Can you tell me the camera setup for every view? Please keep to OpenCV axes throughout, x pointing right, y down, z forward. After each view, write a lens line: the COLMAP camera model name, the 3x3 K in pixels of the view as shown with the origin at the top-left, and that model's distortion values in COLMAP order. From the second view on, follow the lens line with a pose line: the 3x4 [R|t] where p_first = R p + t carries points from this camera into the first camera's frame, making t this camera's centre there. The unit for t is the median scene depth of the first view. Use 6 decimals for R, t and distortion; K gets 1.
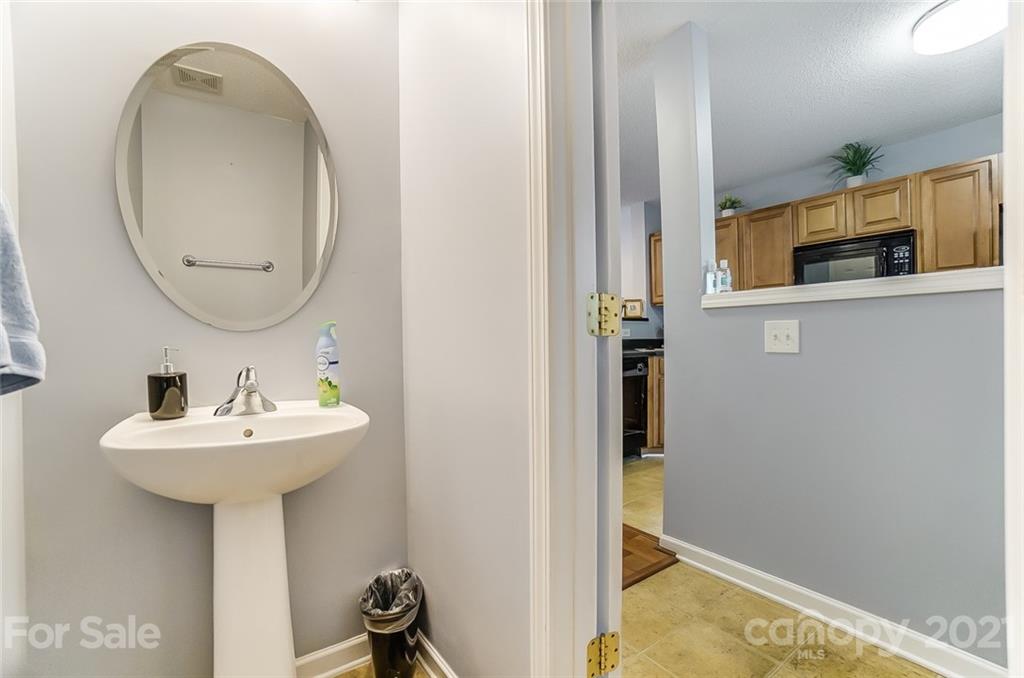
lens RADIAL K [[451.6, 0, 511.3], [0, 451.6, 342.3], [0, 0, 1]] dist [-0.065429, 0.024896]
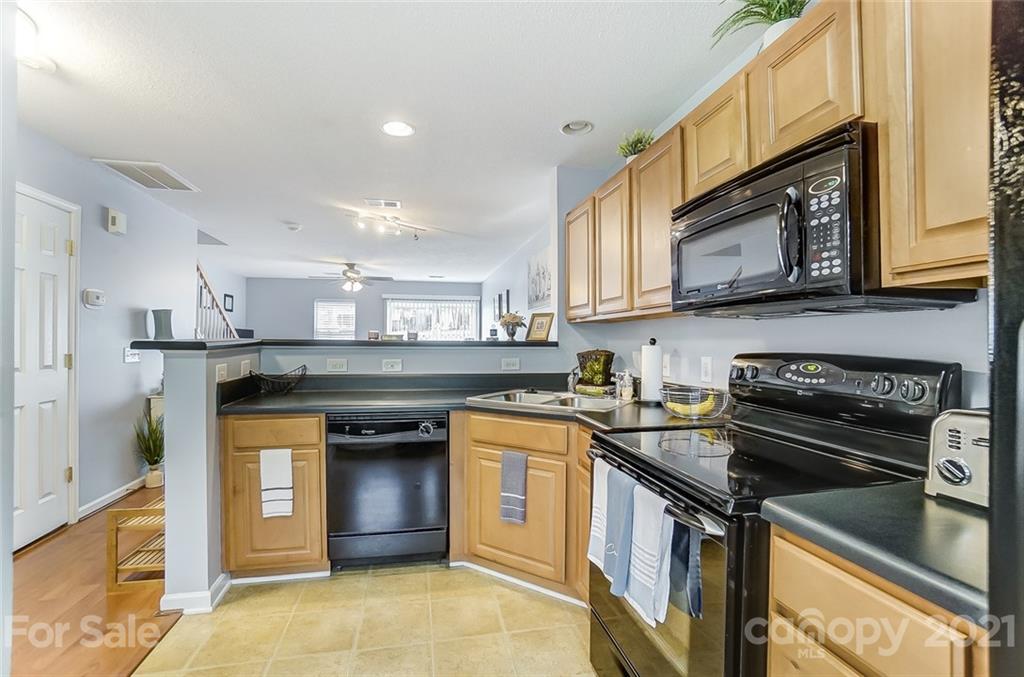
lens RADIAL K [[457.0, 0, 514.5], [0, 457.0, 338.2], [0, 0, 1]] dist [-0.071575, 0.026419]
pose [[0.915092, 0.013110, -0.403033, 0.687270], [-0.017248, 0.999829, -0.006640, -0.071619], [0.402877, 0.013028, 0.915161, 0.486684]]
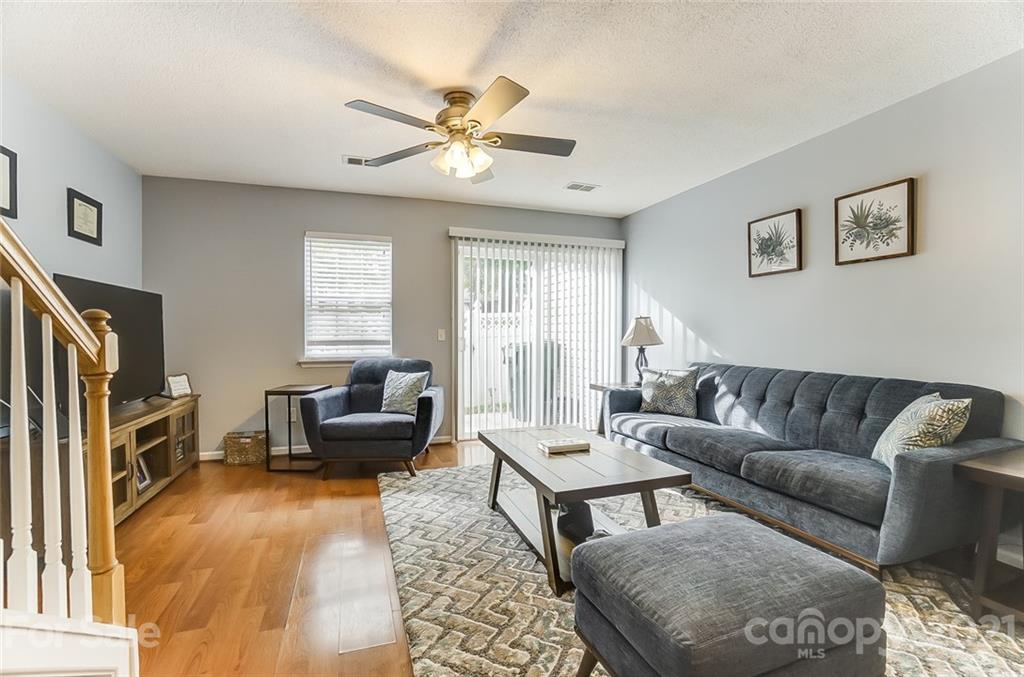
lens RADIAL K [[457.0, 0, 514.5], [0, 457.0, 338.2], [0, 0, 1]] dist [-0.071575, 0.026419]
pose [[0.959460, 0.016414, -0.281367, -0.506913], [-0.014579, 0.999857, 0.008614, -0.032606], [0.281468, -0.004163, 0.959562, 1.380875]]
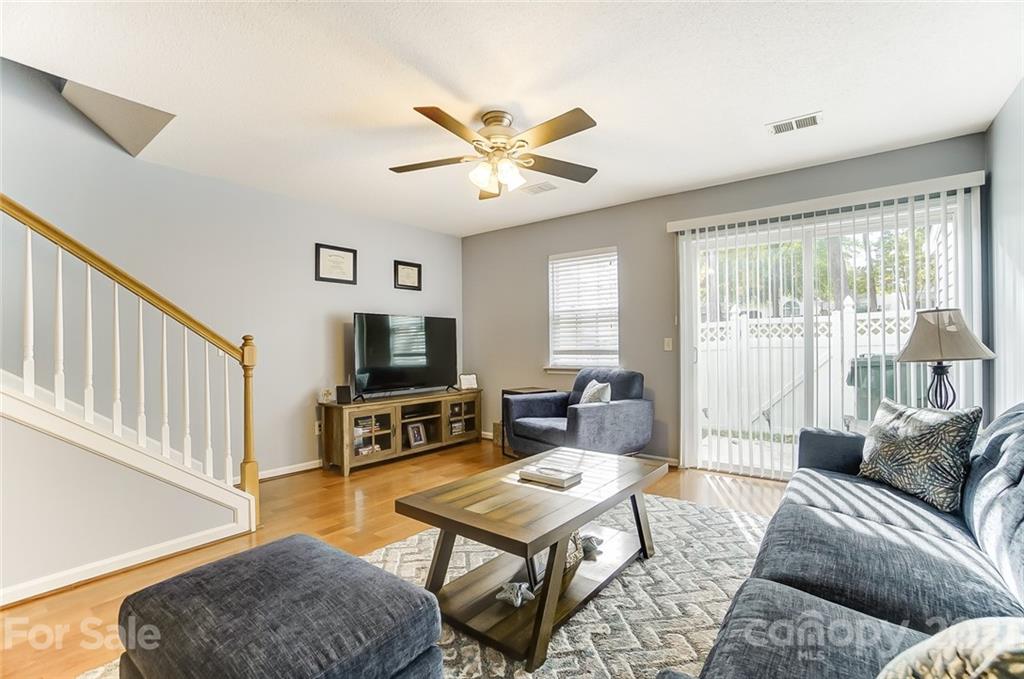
lens RADIAL K [[451.6, 0, 511.3], [0, 451.6, 342.8], [0, 0, 1]] dist [-0.065429, 0.024896]
pose [[0.277590, 0.005962, -0.960681, -0.086438], [0.000808, 0.999979, 0.006440, -0.039252], [0.960699, -0.002564, 0.277579, 1.859638]]
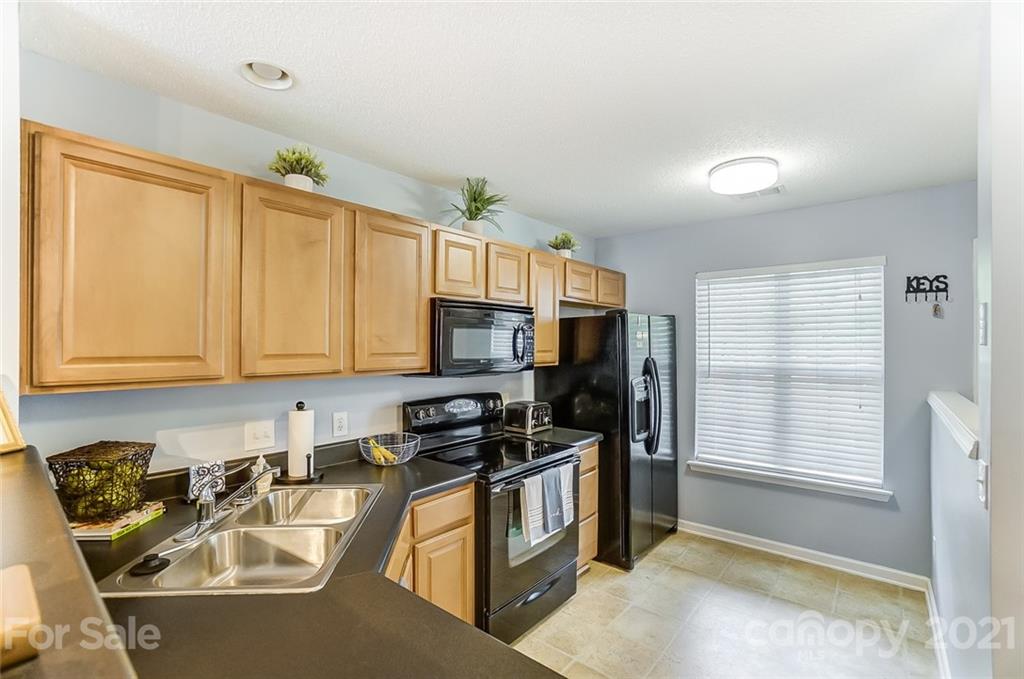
lens RADIAL K [[451.6, 0, 511.3], [0, 451.6, 342.8], [0, 0, 1]] dist [-0.065429, 0.024896]
pose [[-0.235392, 0.016601, 0.971759, 0.000053], [0.008471, 0.999851, -0.015029, -0.142614], [-0.971864, 0.004694, -0.235498, 1.059902]]
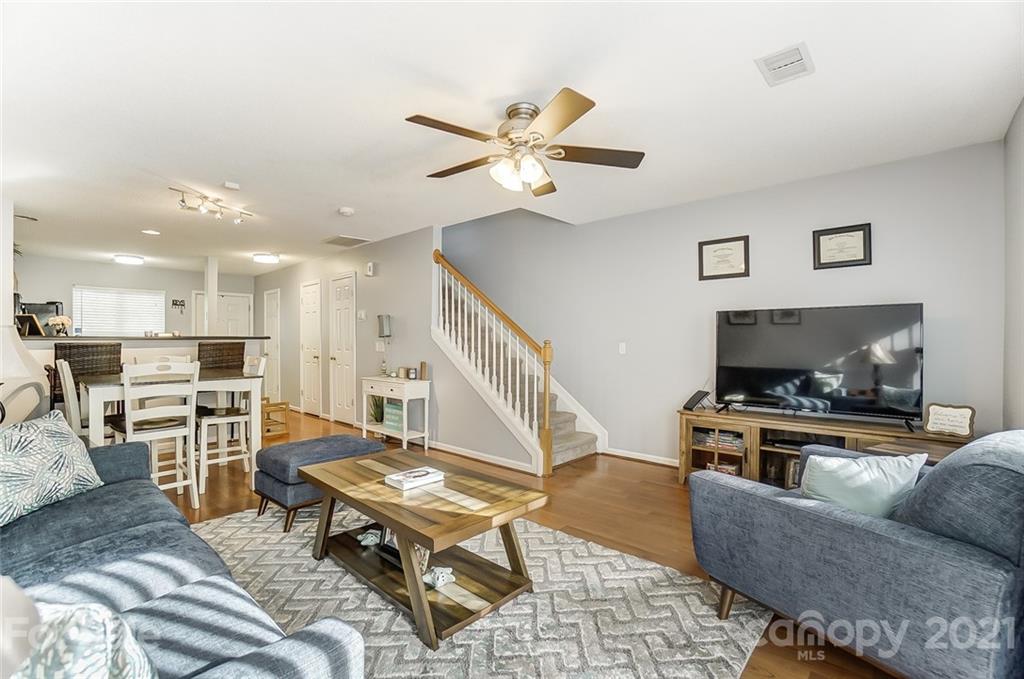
lens RADIAL K [[451.6, 0, 511.3], [0, 451.6, 342.8], [0, 0, 1]] dist [-0.065429, 0.024896]
pose [[-0.978946, 0.016239, -0.203470, -0.635441], [0.013306, 0.999787, 0.015772, -0.059600], [0.203683, 0.012732, -0.978954, 2.703436]]
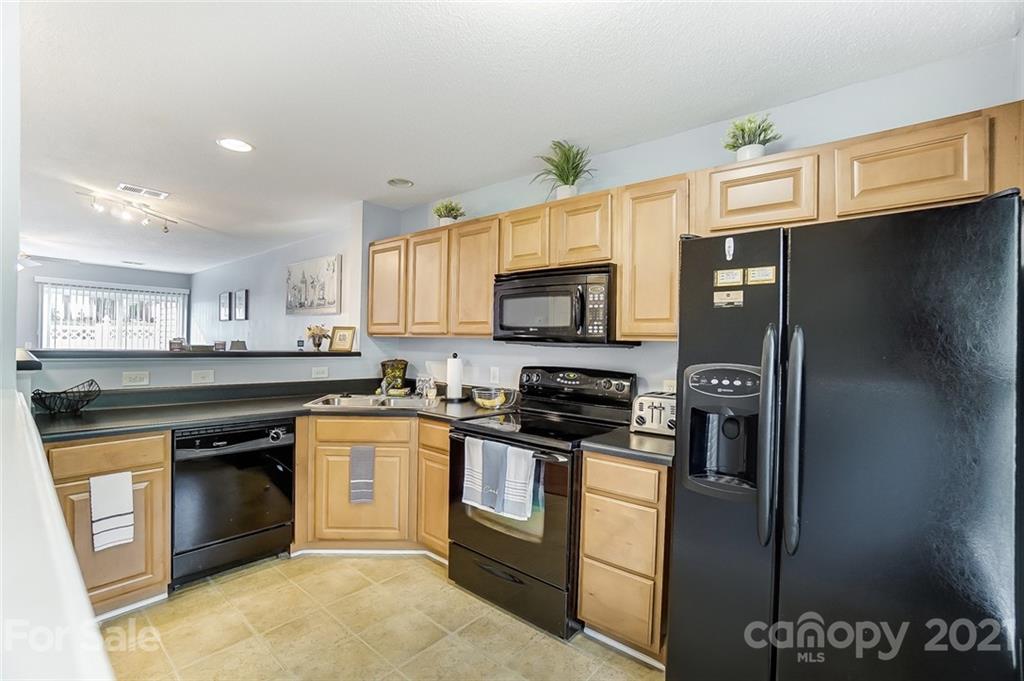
lens RADIAL K [[451.6, 0, 511.3], [0, 451.6, 343.8], [0, 0, 1]] dist [-0.065429, 0.024896]
pose [[0.969602, 0.034806, 0.242200, 0.491219], [-0.034405, 0.999391, -0.005887, -0.096974], [-0.242257, -0.002624, 0.970209, 0.260447]]
